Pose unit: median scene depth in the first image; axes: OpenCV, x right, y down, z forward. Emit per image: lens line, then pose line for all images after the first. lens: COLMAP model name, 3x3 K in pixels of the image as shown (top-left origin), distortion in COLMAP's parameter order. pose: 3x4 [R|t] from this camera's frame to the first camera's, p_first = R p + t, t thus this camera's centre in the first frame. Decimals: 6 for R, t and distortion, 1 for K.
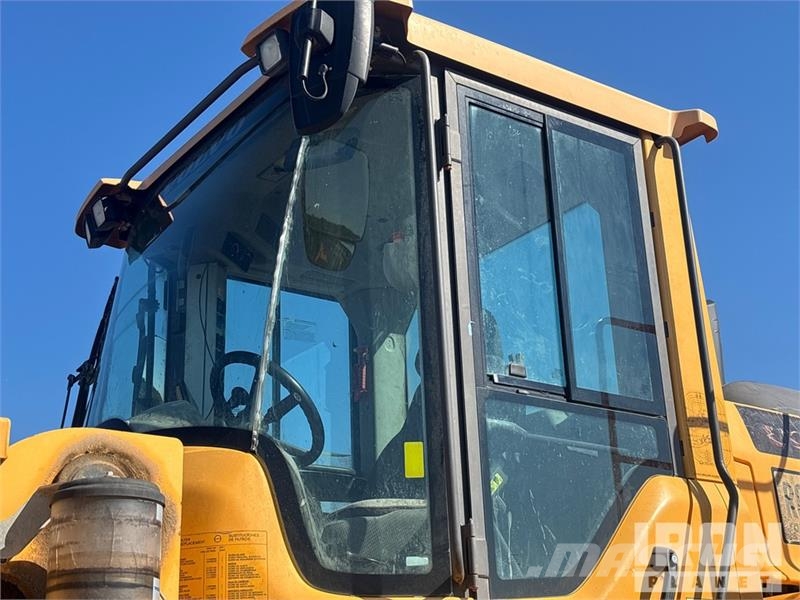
lens RADIAL K [[1194.6, 0, 400.0], [0, 1194.6, 300.0], [0, 0, 1]] dist [0.314925, -1.296956]
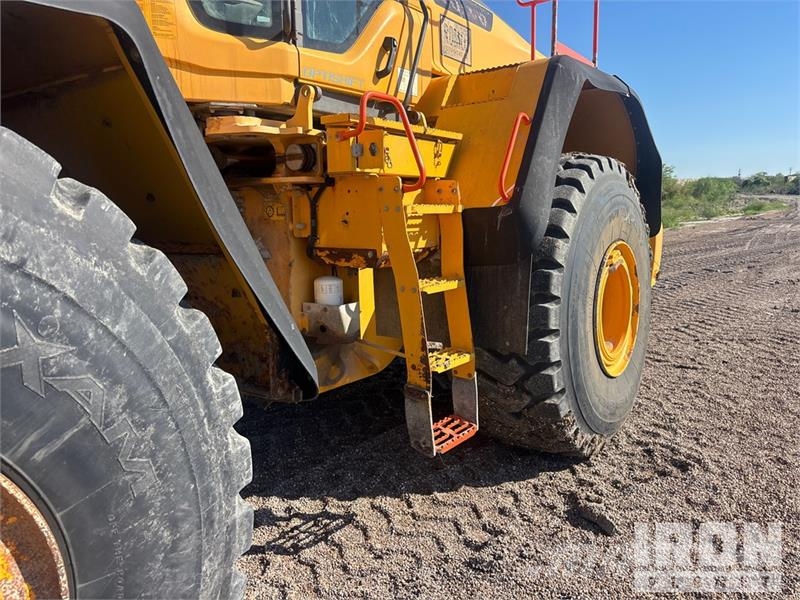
lens RADIAL K [[604.8, 0, 404.2], [0, 604.8, 300.9], [0, 0, 1]] dist [0.009521, 0.003423]
pose [[0.950837, -0.014205, 0.309365, -0.061193], [-0.135768, 0.878715, 0.457632, 0.122195], [-0.278345, -0.477135, 0.833586, -0.003446]]
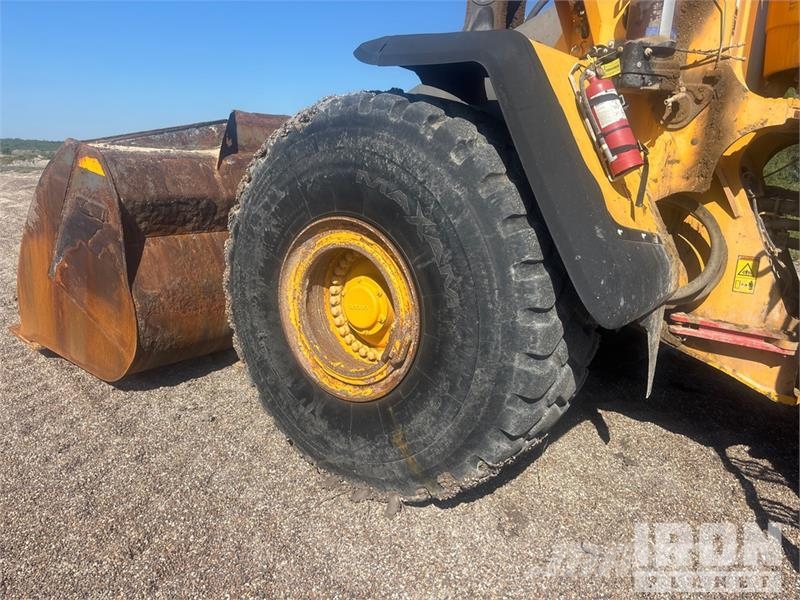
lens RADIAL K [[594.0, 0, 400.0], [0, 594.0, 300.0], [0, 0, 1]] dist [0.090990, -0.115865]
pose [[0.269447, 0.276187, -0.922561, 0.520244], [0.281230, 0.893666, 0.349673, 0.141480], [0.921037, -0.353670, 0.163123, 0.121559]]
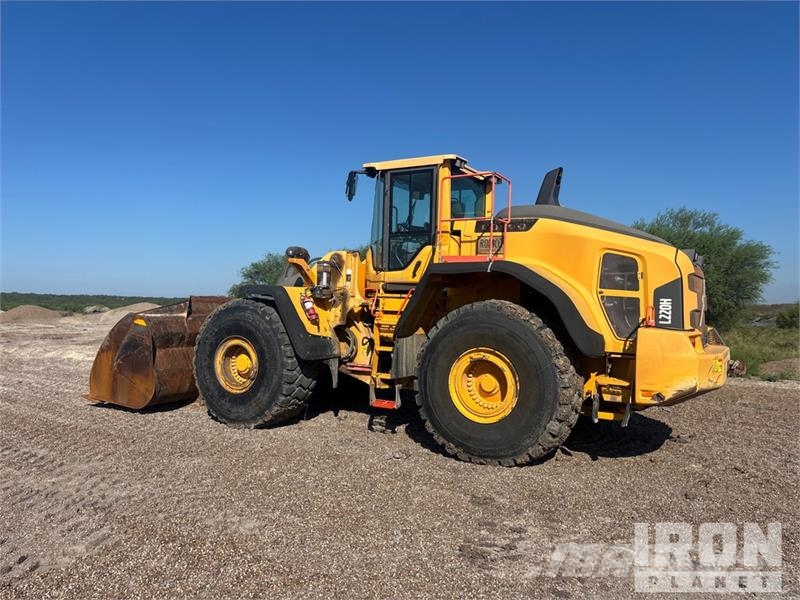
lens RADIAL K [[589.1, 0, 398.6], [0, 589.1, 287.9], [0, 0, 1]] dist [0.109541, -0.174259]
pose [[0.404550, 0.033481, -0.913903, 2.386891], [0.282625, 0.945833, 0.159758, -0.111277], [0.869749, -0.322922, 0.373174, -0.064202]]
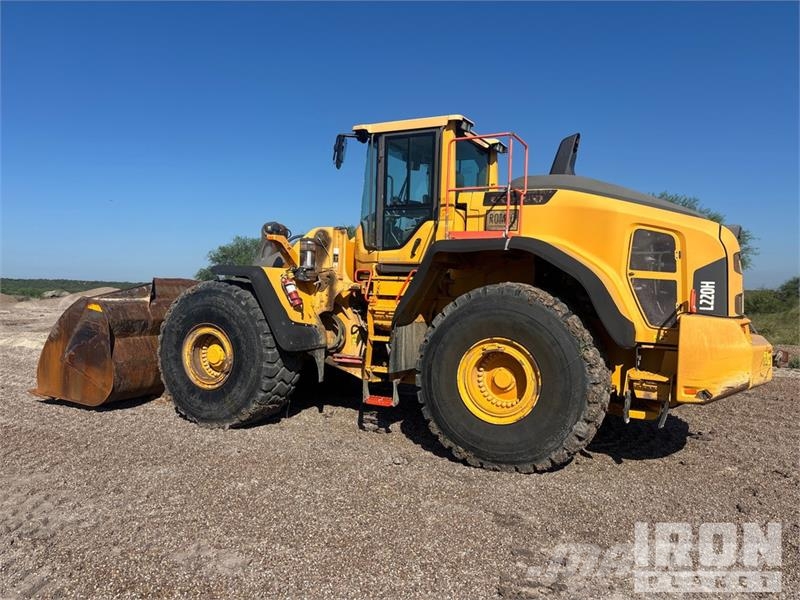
lens RADIAL K [[594.0, 0, 400.0], [0, 594.0, 300.0], [0, 0, 1]] dist [0.090990, -0.115865]
pose [[0.449411, 0.074672, -0.890199, 2.092858], [0.270601, 0.938304, 0.215318, -0.076058], [0.851355, -0.337655, 0.401478, -0.041399]]
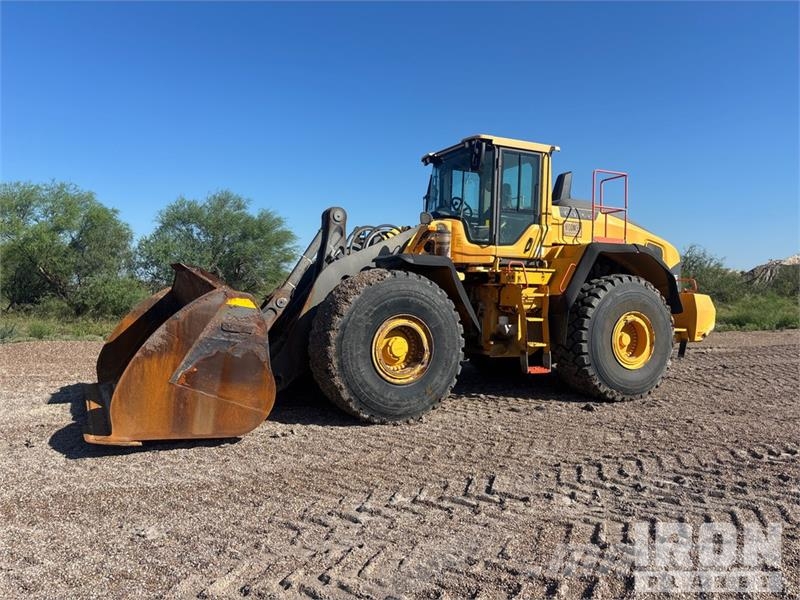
lens RADIAL K [[594.0, 0, 400.0], [0, 594.0, 300.0], [0, 0, 1]] dist [0.090990, -0.115865]
pose [[0.982664, 0.069036, -0.172063, 0.106911], [-0.000137, 0.928353, 0.371699, -0.543475], [0.185396, -0.365232, 0.912269, -1.707705]]
